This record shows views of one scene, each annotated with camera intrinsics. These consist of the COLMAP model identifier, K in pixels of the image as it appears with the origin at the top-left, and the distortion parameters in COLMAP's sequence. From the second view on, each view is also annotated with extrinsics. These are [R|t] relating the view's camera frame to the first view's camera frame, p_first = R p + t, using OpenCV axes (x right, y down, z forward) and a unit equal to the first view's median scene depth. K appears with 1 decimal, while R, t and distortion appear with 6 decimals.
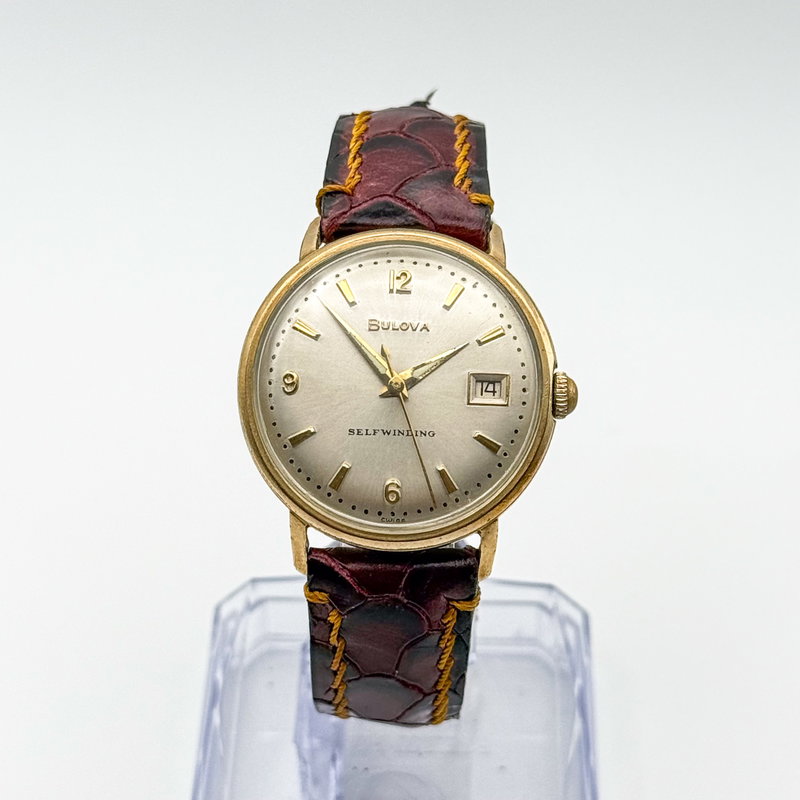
lens RADIAL K [[2481.5, 0, 400.0], [0, 2481.5, 400.0], [0, 0, 1]] dist [0.075593, 0.325270]
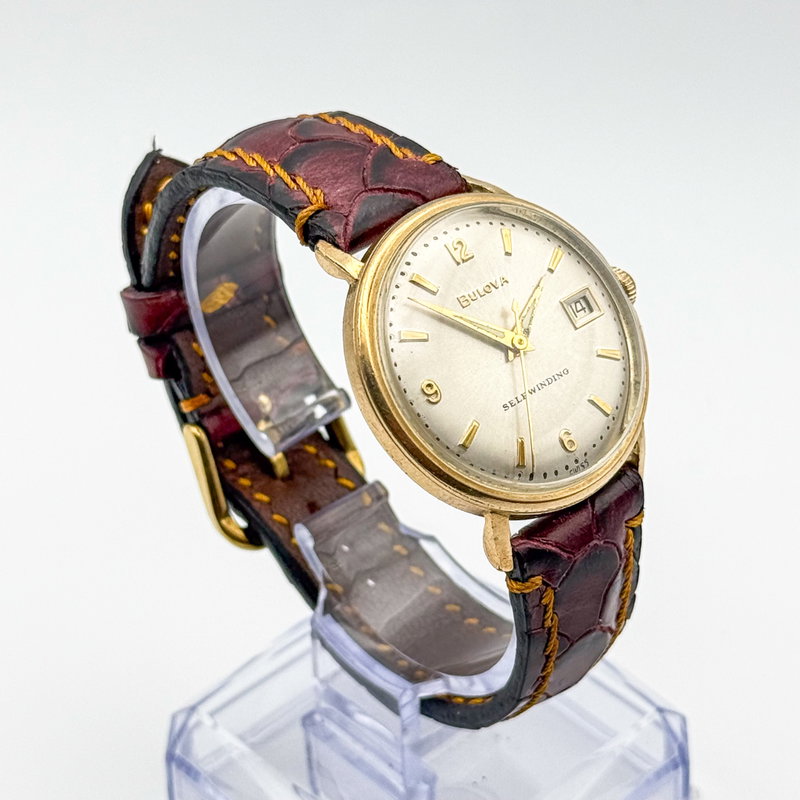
lens RADIAL K [[2481.5, 0, 400.0], [0, 2481.5, 400.0], [0, 0, 1]] dist [0.075593, 0.325270]
pose [[0.718993, -0.441771, 0.536551, -0.552865], [0.467393, 0.878695, 0.097157, -0.100060], [-0.514386, 0.180925, 0.838256, 0.210499]]
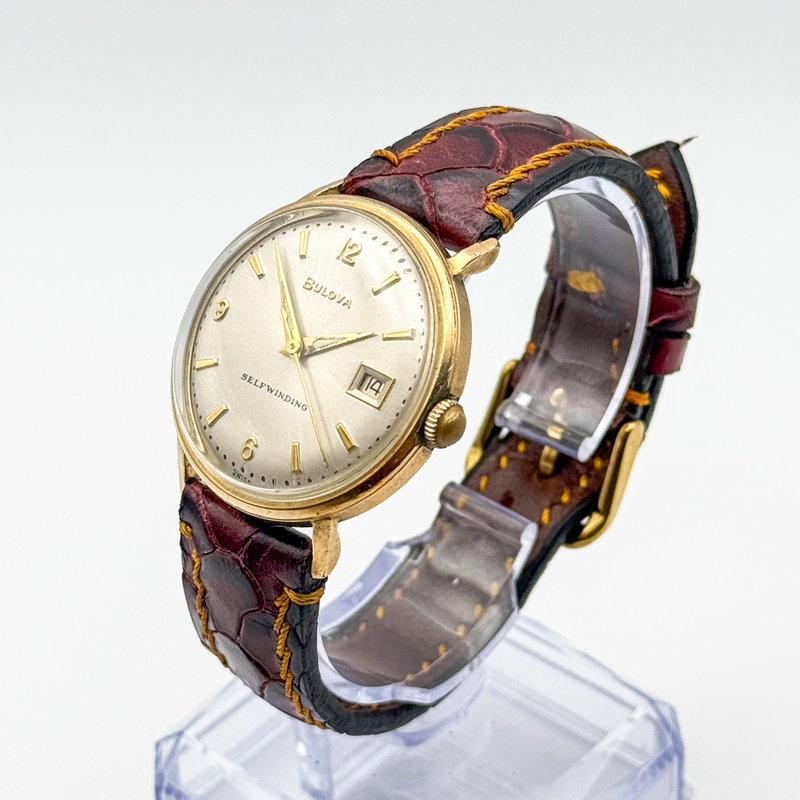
lens RADIAL K [[2481.5, 0, 400.0], [0, 2481.5, 400.0], [0, 0, 1]] dist [0.075593, 0.325270]
pose [[0.774297, 0.352843, -0.525325, 0.529529], [-0.374380, 0.924685, 0.069266, -0.067313], [0.510200, 0.143039, 0.848078, 0.205979]]
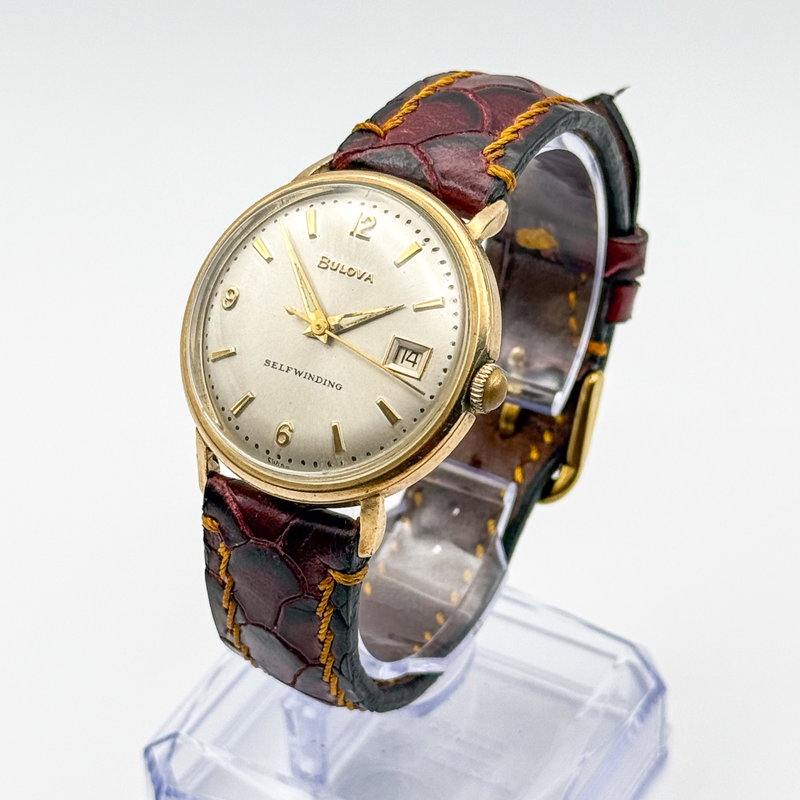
lens RADIAL K [[2481.5, 0, 400.0], [0, 2481.5, 400.0], [0, 0, 1]] dist [0.075593, 0.325270]
pose [[0.883312, 0.270012, -0.383215, 0.388536], [-0.284222, 0.958544, 0.020254, -0.007147], [0.372797, 0.091028, 0.923437, 0.134012]]
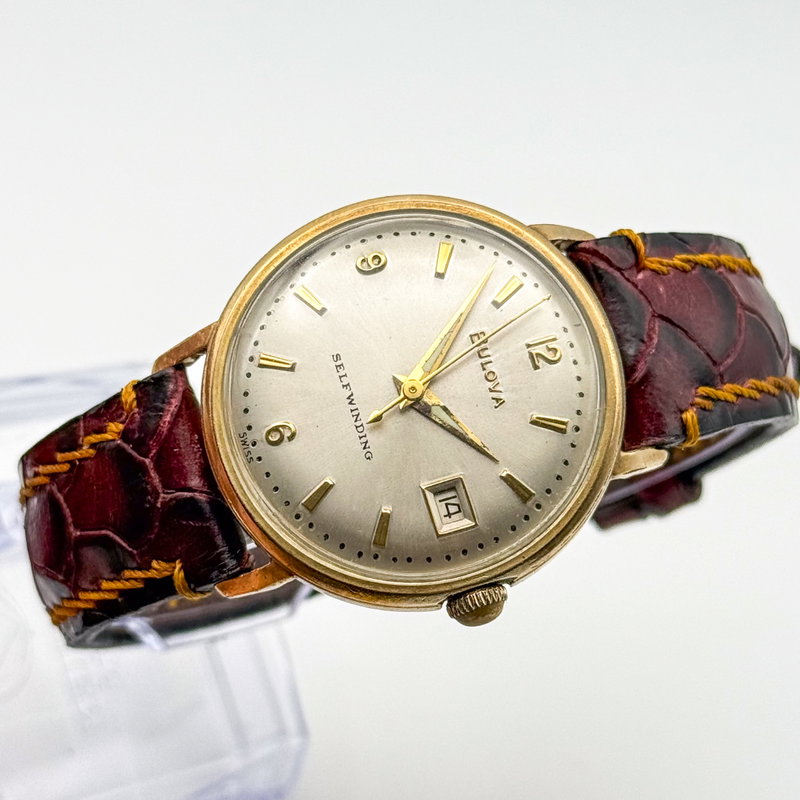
lens RADIAL K [[2481.5, 0, 400.0], [0, 2481.5, 400.0], [0, 0, 1]] dist [0.075593, 0.325270]
pose [[0.332535, 0.931894, -0.144892, 0.108120], [-0.938267, 0.342426, 0.048984, -0.037752], [0.095262, 0.119659, 0.988234, 0.240819]]
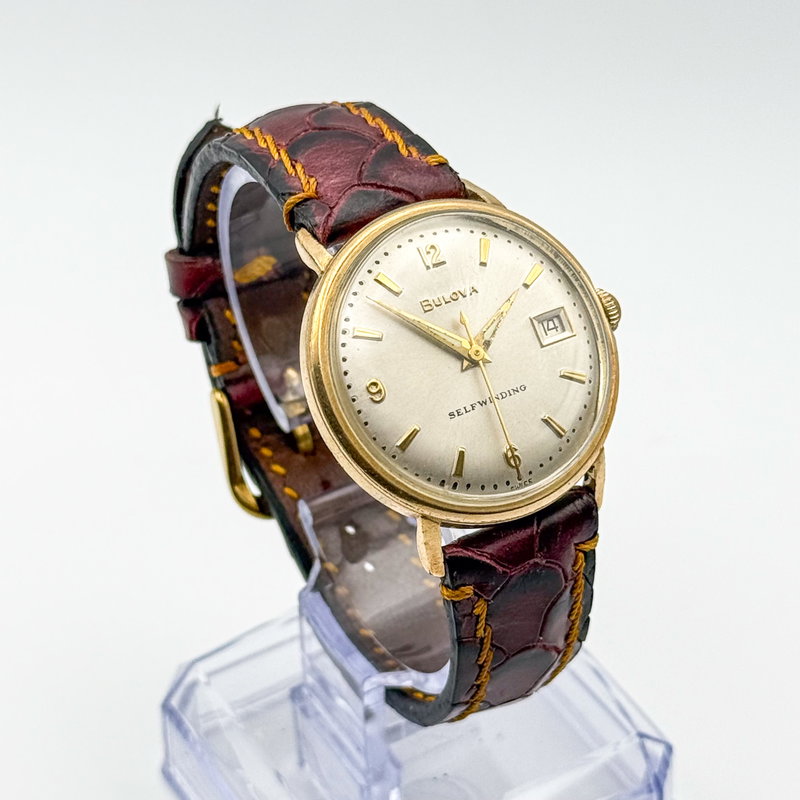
lens RADIAL K [[2481.5, 0, 400.0], [0, 2481.5, 400.0], [0, 0, 1]] dist [0.075593, 0.325270]
pose [[0.849353, -0.348307, 0.396587, -0.410229], [0.360887, 0.931513, 0.045215, -0.042827], [-0.385175, 0.104720, 0.916883, 0.118050]]
